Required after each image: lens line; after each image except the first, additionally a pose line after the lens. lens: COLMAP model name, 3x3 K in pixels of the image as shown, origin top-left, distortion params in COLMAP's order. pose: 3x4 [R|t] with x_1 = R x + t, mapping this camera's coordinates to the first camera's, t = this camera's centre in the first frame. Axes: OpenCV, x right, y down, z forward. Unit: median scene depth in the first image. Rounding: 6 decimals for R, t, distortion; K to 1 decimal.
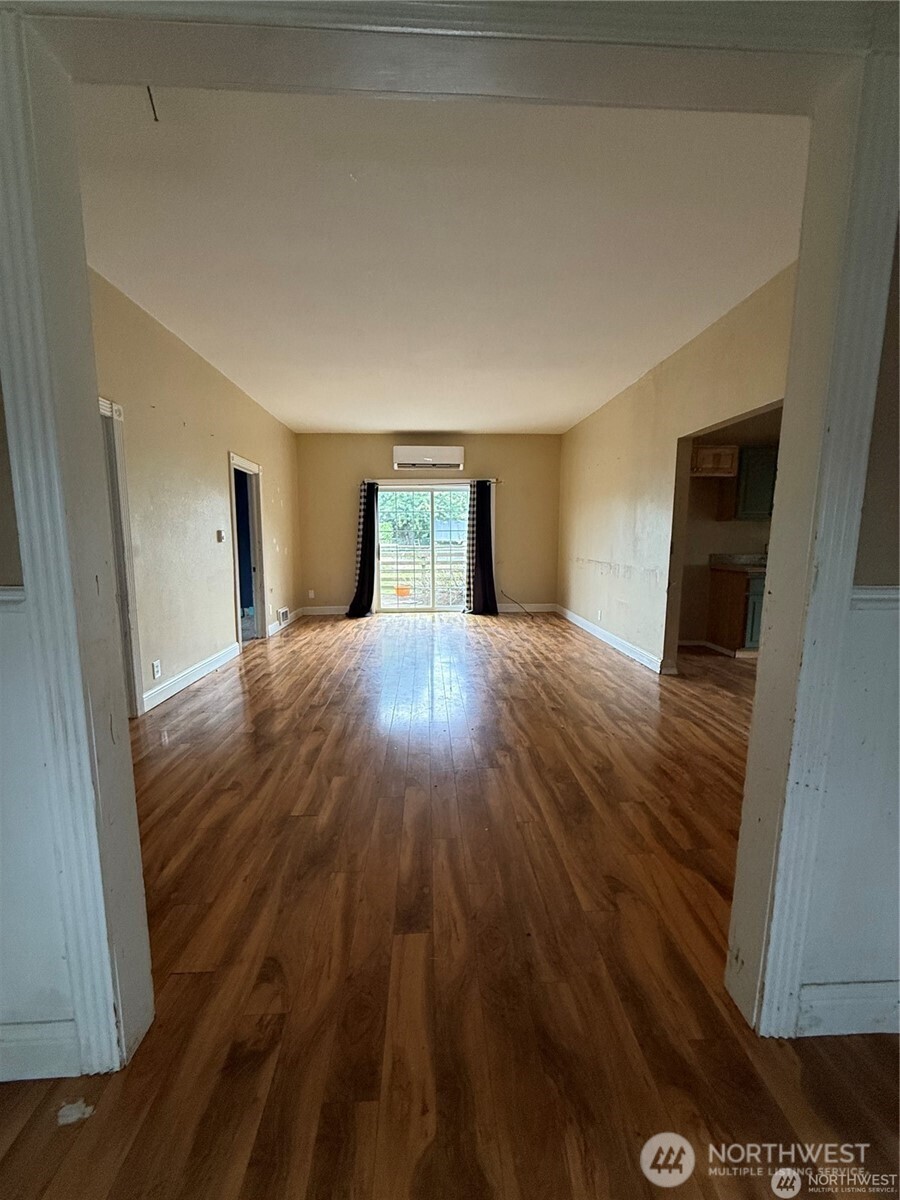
lens RADIAL K [[481.0, 0, 450.3], [0, 481.0, 600.9], [0, 0, 1]] dist [0.001146, 0.000012]
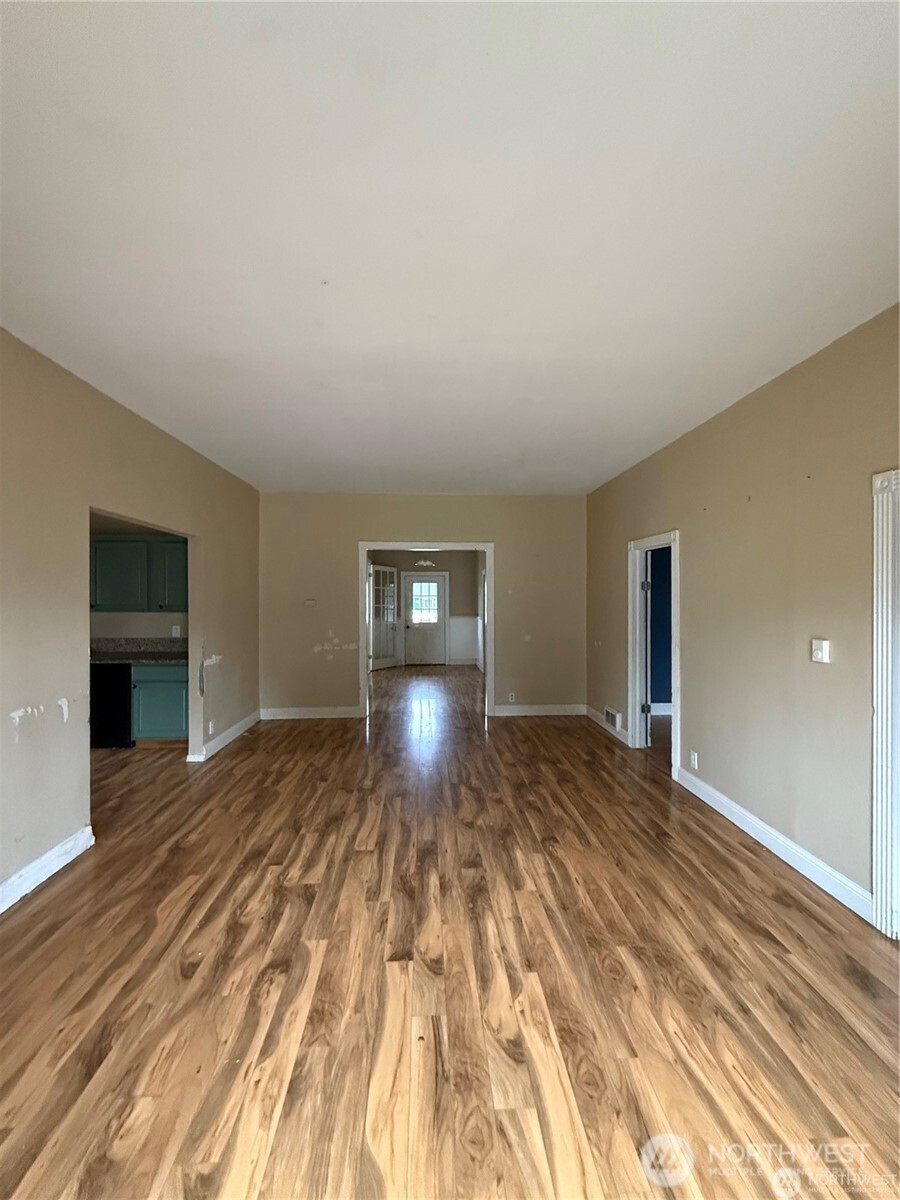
lens RADIAL K [[481.0, 0, 450.0], [0, 481.0, 599.3], [0, 0, 1]] dist [0.001146, 0.000012]
pose [[-0.999983, -0.004248, -0.003902, -0.083656], [-0.004740, 0.990684, 0.136098, -0.395440], [0.003288, 0.136114, -0.990688, 2.282132]]
